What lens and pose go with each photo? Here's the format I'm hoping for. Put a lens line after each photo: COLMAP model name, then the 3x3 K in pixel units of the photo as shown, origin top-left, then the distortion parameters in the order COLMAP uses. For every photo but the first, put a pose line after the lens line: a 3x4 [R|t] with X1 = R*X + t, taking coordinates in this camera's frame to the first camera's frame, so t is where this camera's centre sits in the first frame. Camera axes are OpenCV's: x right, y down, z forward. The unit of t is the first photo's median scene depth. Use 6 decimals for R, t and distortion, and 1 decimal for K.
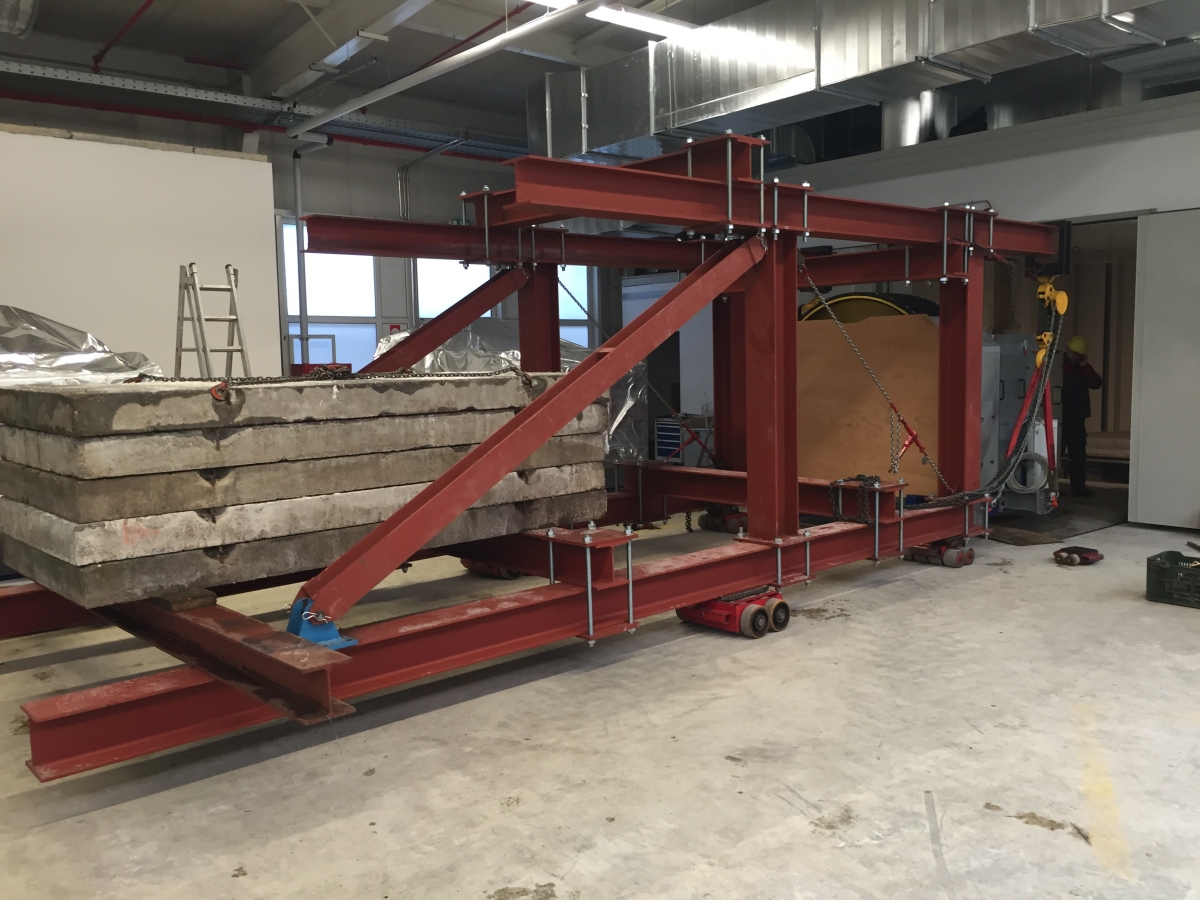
lens RADIAL K [[1029.5, 0, 600.0], [0, 1029.5, 450.0], [0, 0, 1]] dist [0.072787, -0.080516]
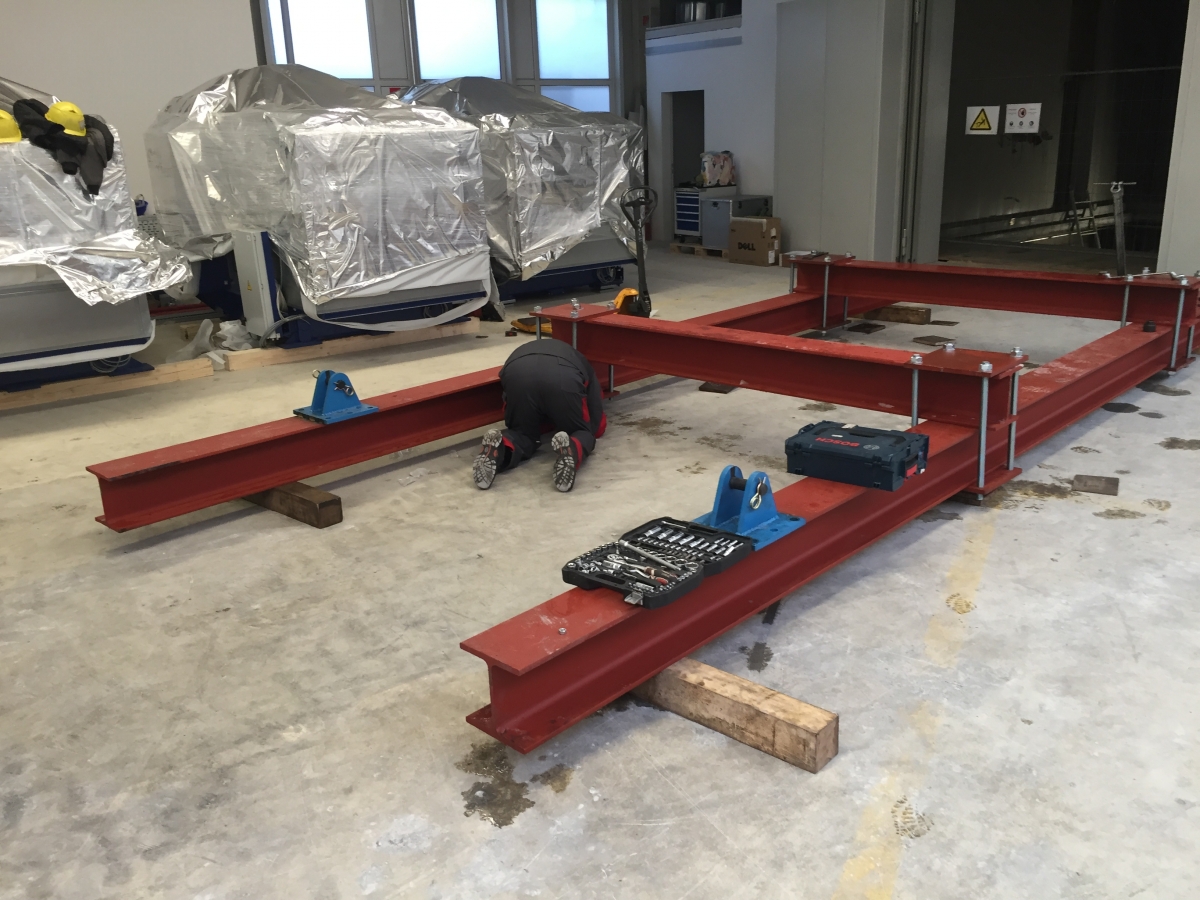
lens RADIAL K [[1029.5, 0, 600.0], [0, 1029.5, 450.0], [0, 0, 1]] dist [0.072787, -0.080516]
pose [[0.996712, 0.008841, -0.080541, 0.089443], [0.008490, 0.977161, 0.212330, 0.002671], [0.080579, -0.212316, 0.973873, 0.027812]]
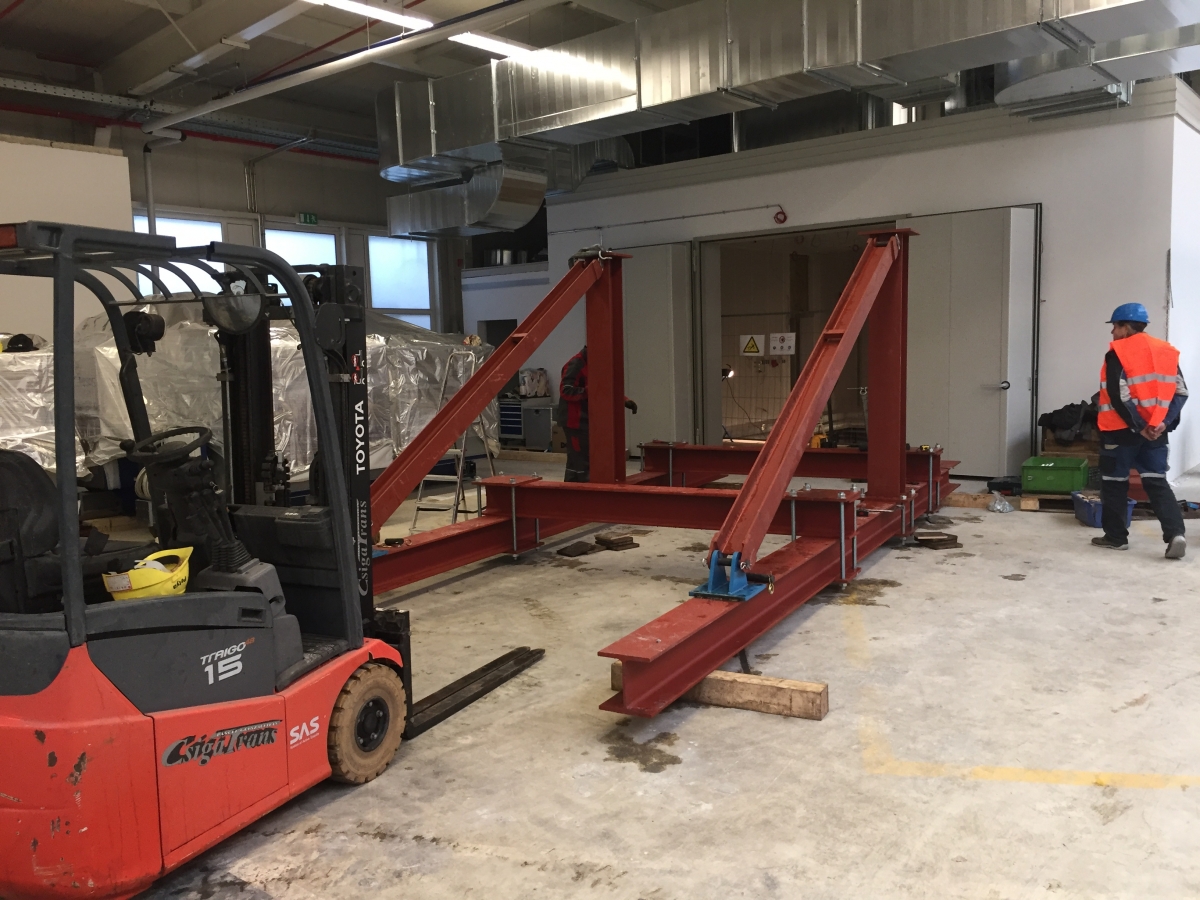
lens RADIAL K [[1023.8, 0, 595.8], [0, 1023.8, 463.8], [0, 0, 1]] dist [0.091923, -0.144005]
pose [[0.985757, -0.027654, 0.165884, -0.036873], [0.024567, 0.999485, 0.020634, 0.025343], [-0.166369, -0.016265, 0.985929, -0.128658]]
